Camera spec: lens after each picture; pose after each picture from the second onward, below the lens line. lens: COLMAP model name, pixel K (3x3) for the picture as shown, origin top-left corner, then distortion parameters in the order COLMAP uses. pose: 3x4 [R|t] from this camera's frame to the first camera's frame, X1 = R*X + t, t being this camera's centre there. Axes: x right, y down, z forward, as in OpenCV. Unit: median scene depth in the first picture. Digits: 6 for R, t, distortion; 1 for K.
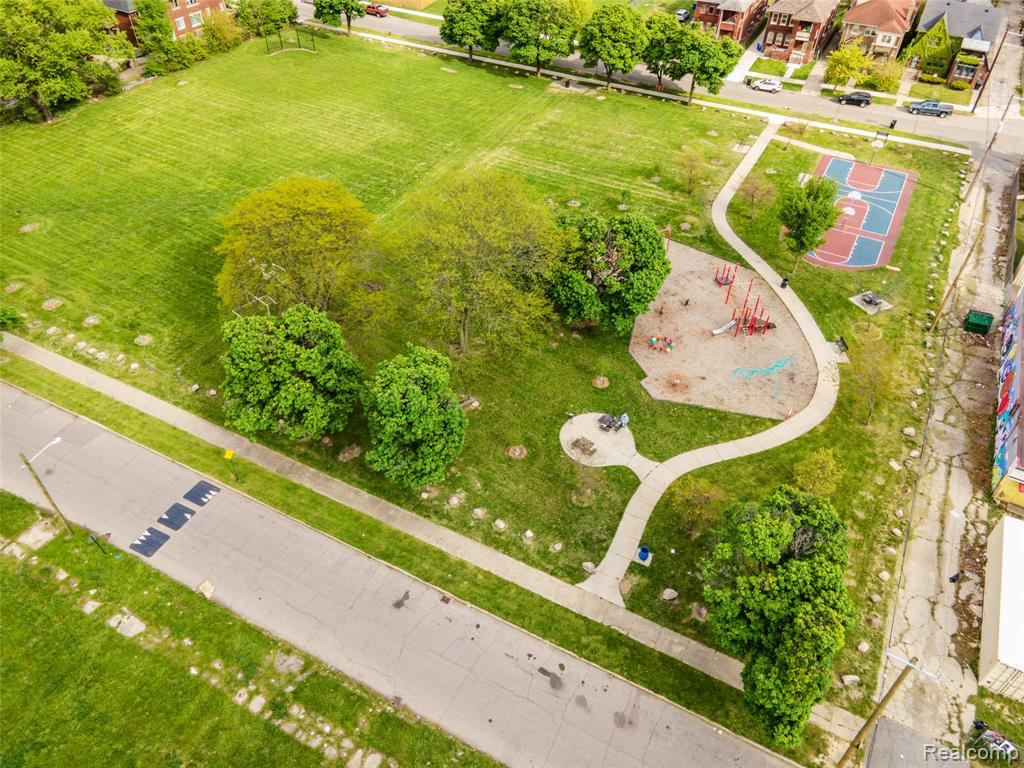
lens RADIAL K [[741.1, 0, 512.0], [0, 741.1, 384.0], [0, 0, 1]] dist [0.042371, -0.002284]
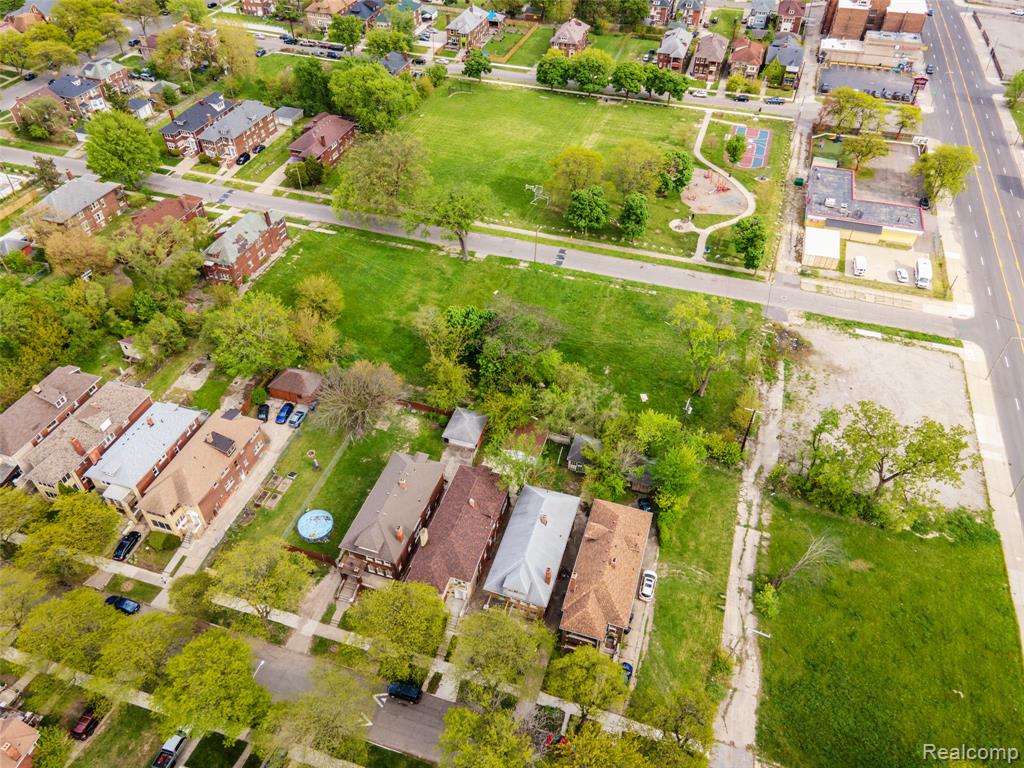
lens RADIAL K [[741.1, 0, 512.0], [0, 741.1, 384.0], [0, 0, 1]] dist [0.042371, -0.002284]
pose [[0.985073, -0.118385, 0.124964, -0.585305], [0.117231, 0.992966, 0.016580, 0.334809], [-0.126048, -0.001683, 0.992023, -1.095915]]
